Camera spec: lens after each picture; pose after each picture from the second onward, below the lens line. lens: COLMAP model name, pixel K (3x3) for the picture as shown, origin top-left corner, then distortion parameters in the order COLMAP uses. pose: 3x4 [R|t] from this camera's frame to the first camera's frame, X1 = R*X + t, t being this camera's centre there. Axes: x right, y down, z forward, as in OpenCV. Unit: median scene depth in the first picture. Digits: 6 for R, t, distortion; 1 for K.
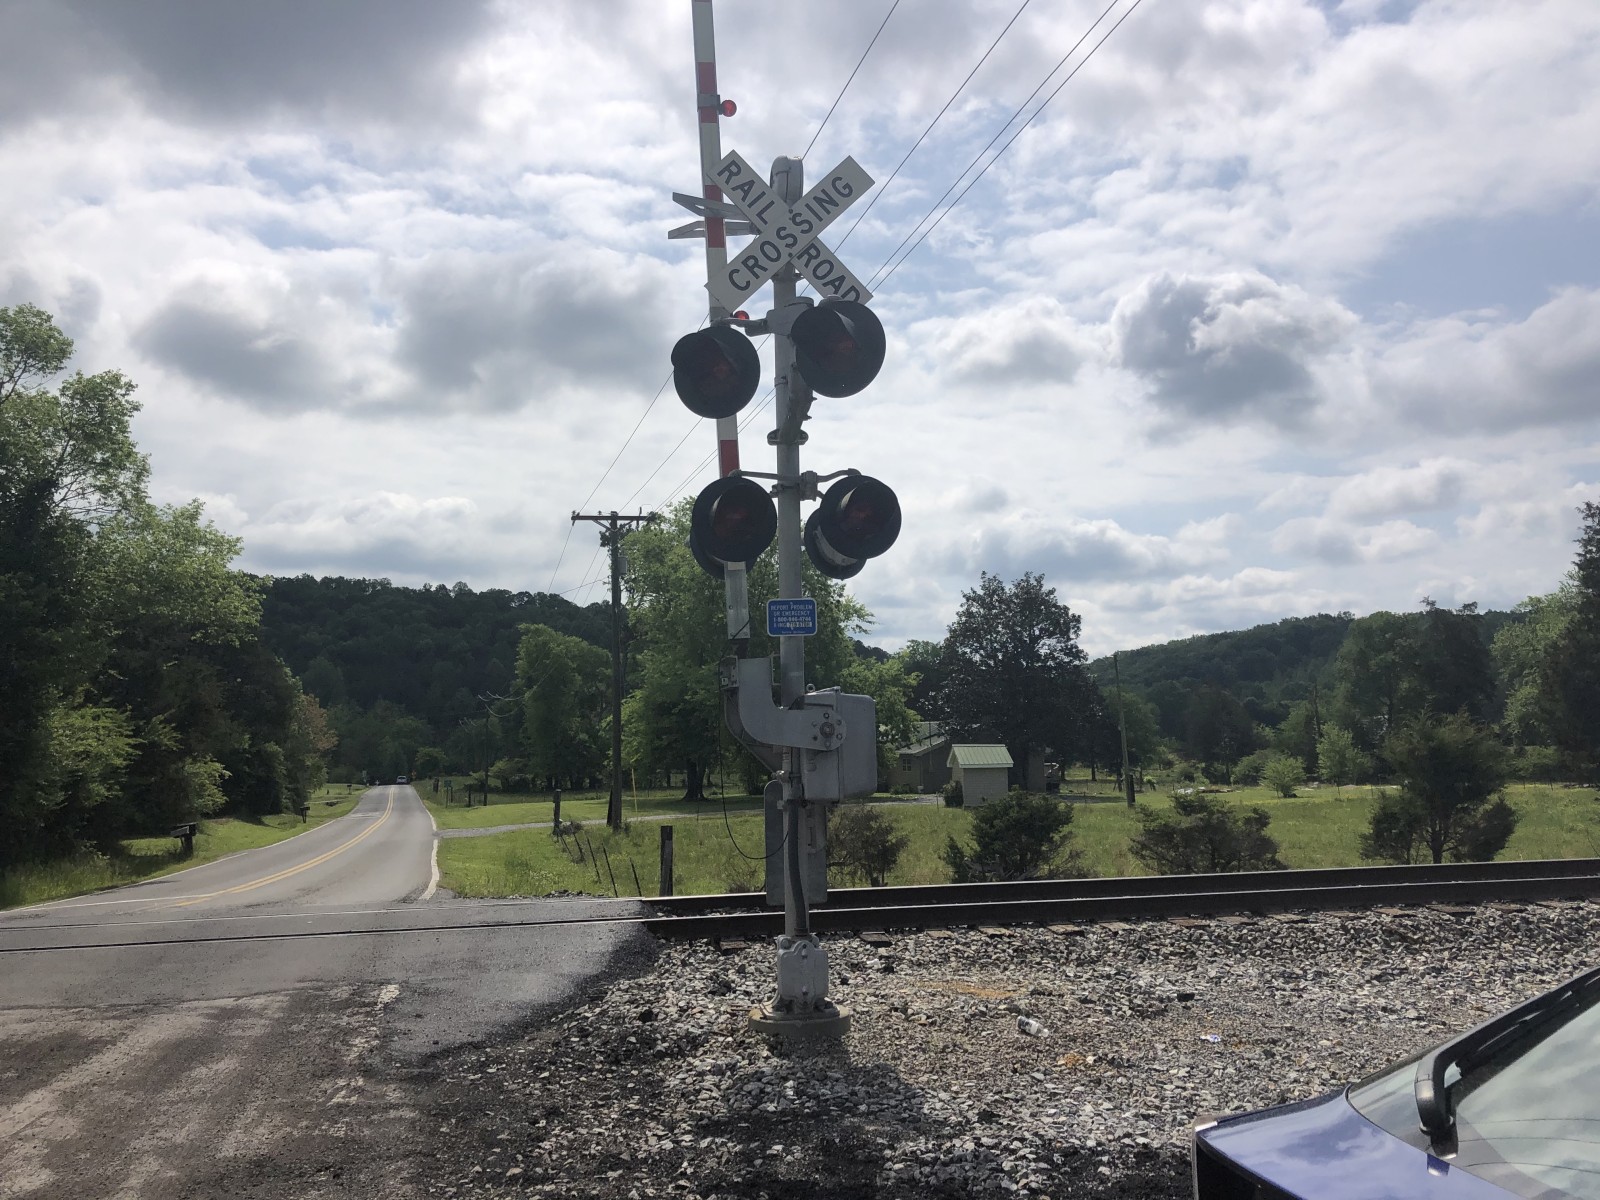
lens RADIAL K [[1309.2, 0, 804.6], [0, 1309.2, 574.9], [0, 0, 1]] dist [0.025407, -0.010644]
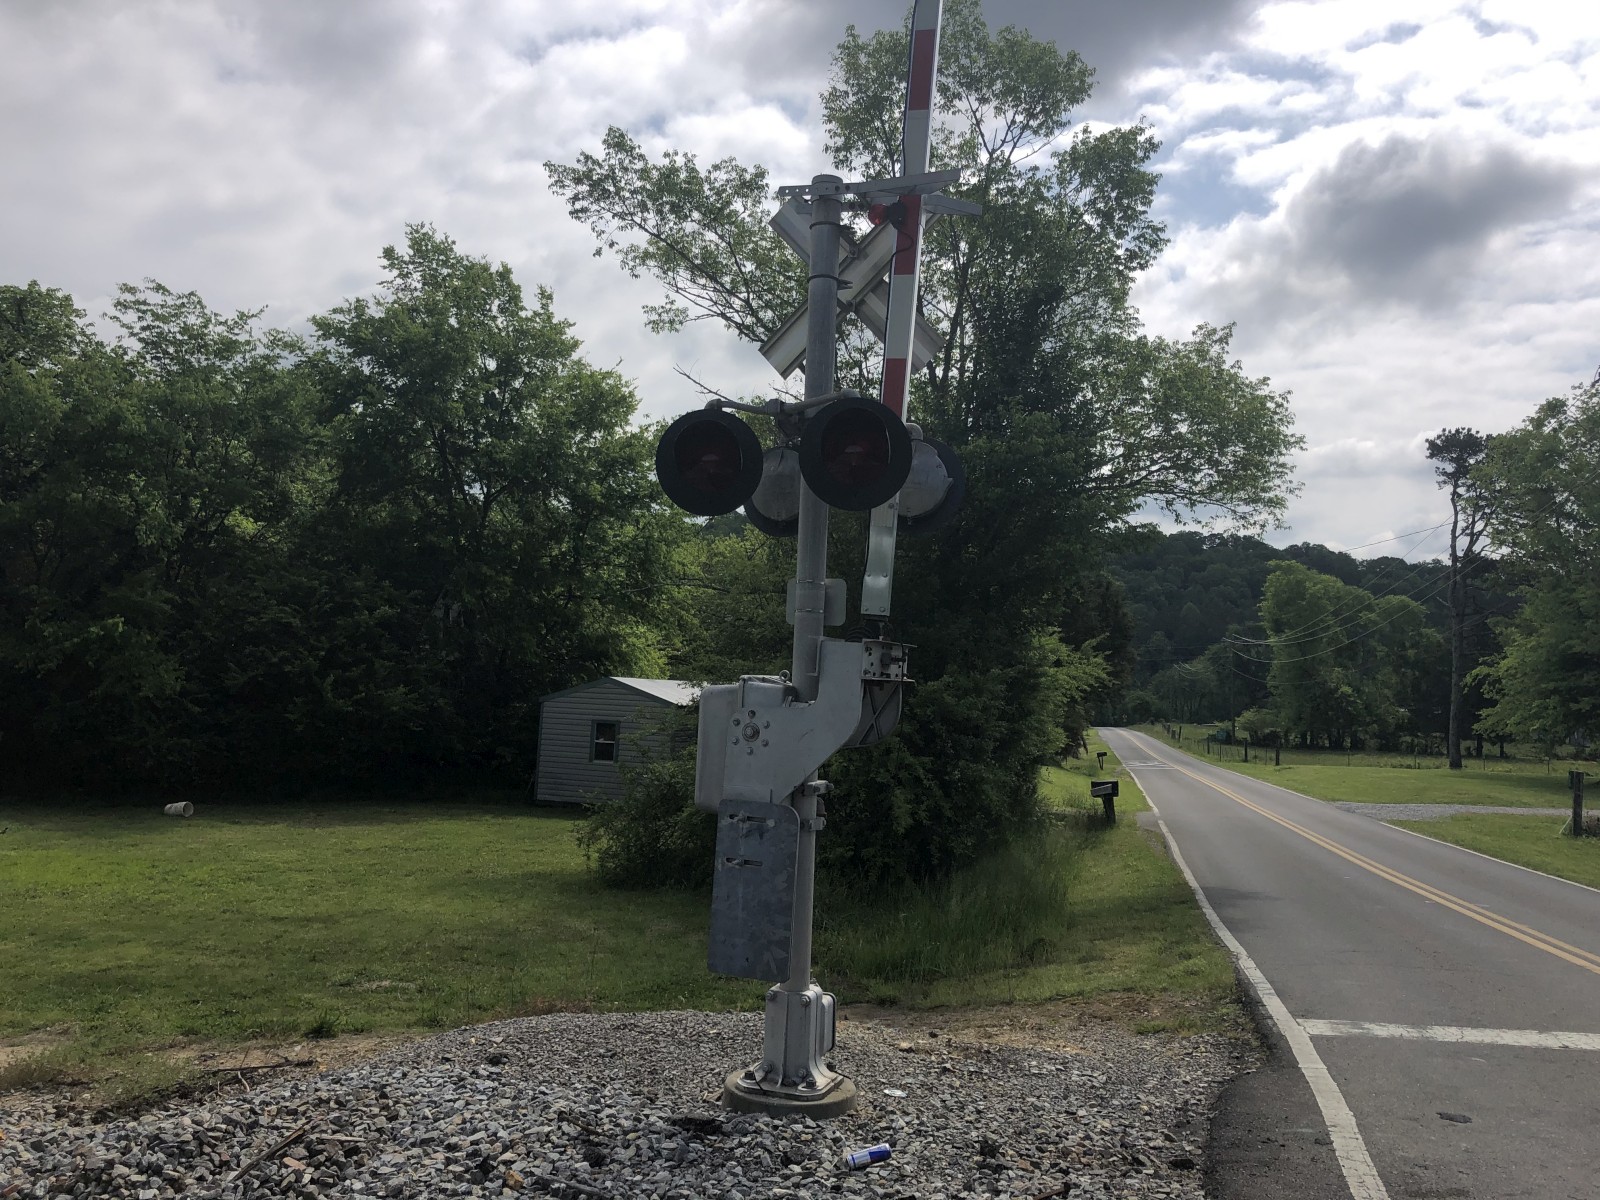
lens RADIAL K [[1293.2, 0, 808.9], [0, 1293.2, 576.6], [0, 0, 1]] dist [0.105746, -0.134653]
pose [[0.879513, 0.009329, -0.475784, -0.560292], [0.010912, 0.999150, 0.039761, 0.077436], [0.475750, -0.040162, 0.878663, 0.523691]]
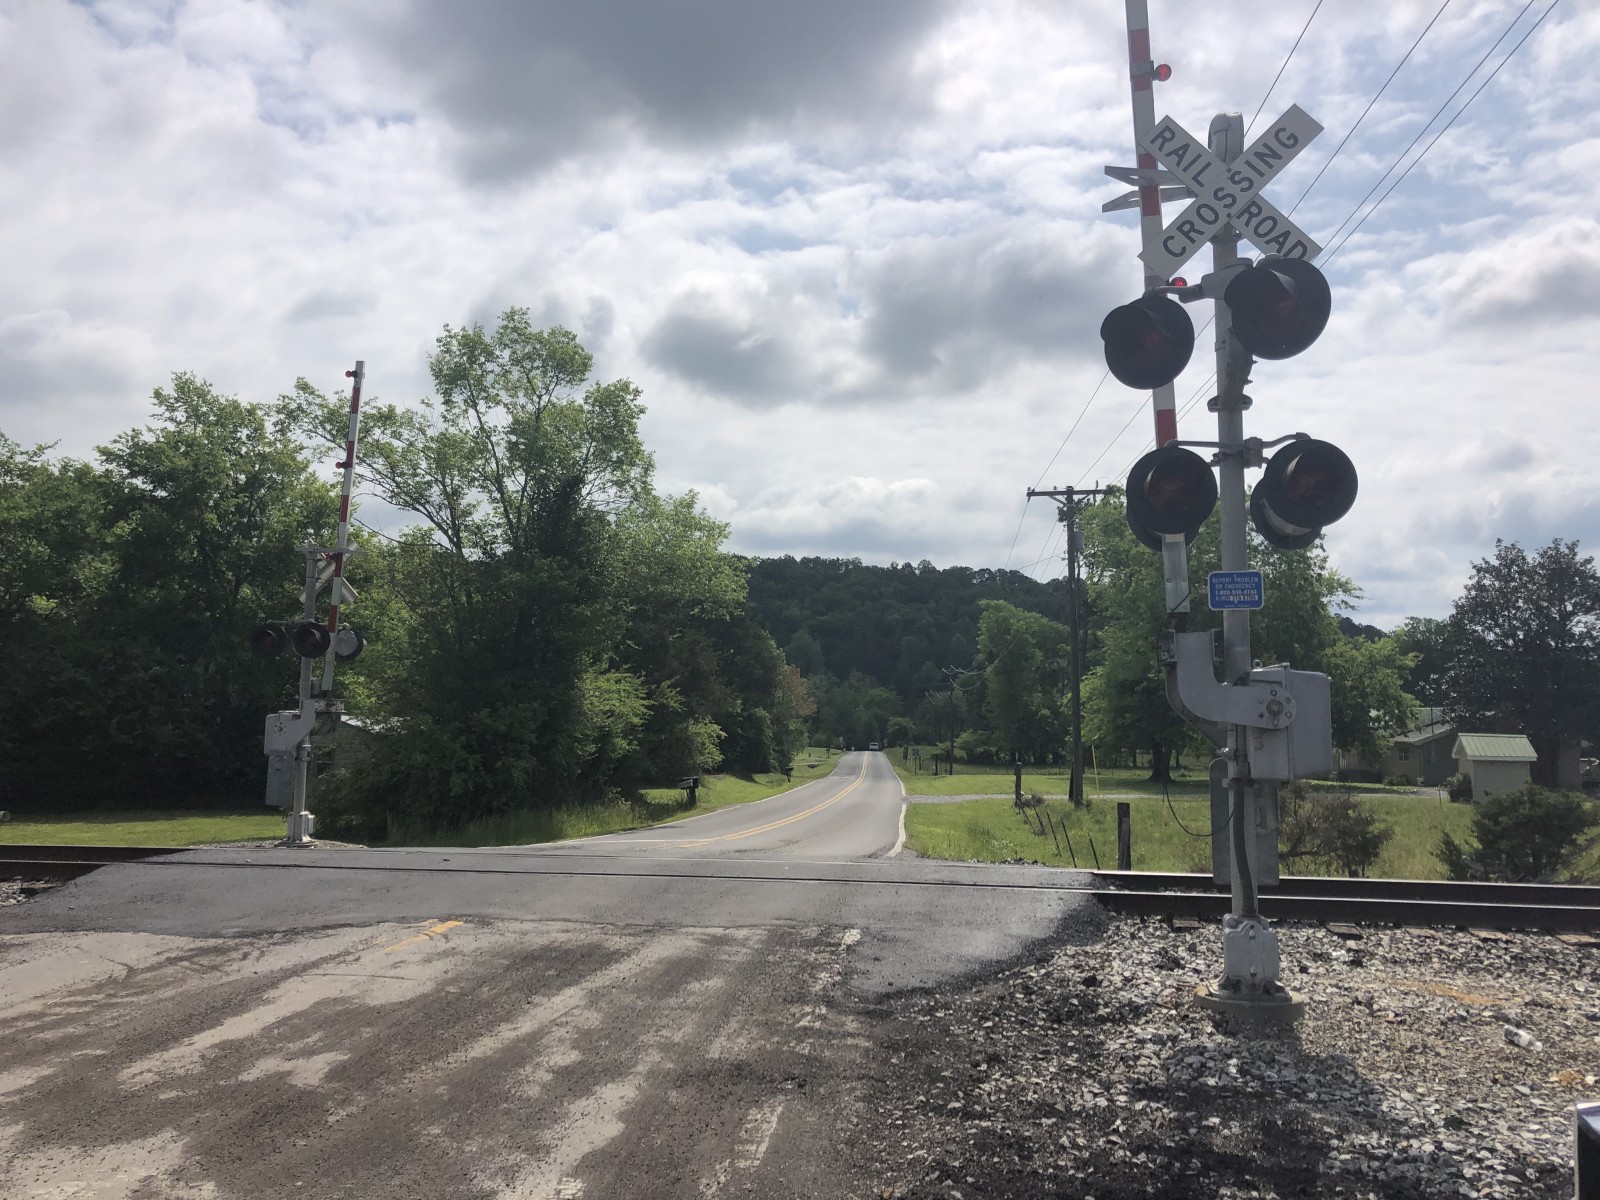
lens RADIAL K [[1297.5, 0, 789.5], [0, 1297.5, 604.2], [0, 0, 1]] dist [0.060818, -0.043449]
pose [[0.935066, -0.002770, -0.354463, 0.016700], [0.017088, 0.999159, 0.037269, 0.000234], [0.354062, -0.040906, 0.934327, -0.016342]]
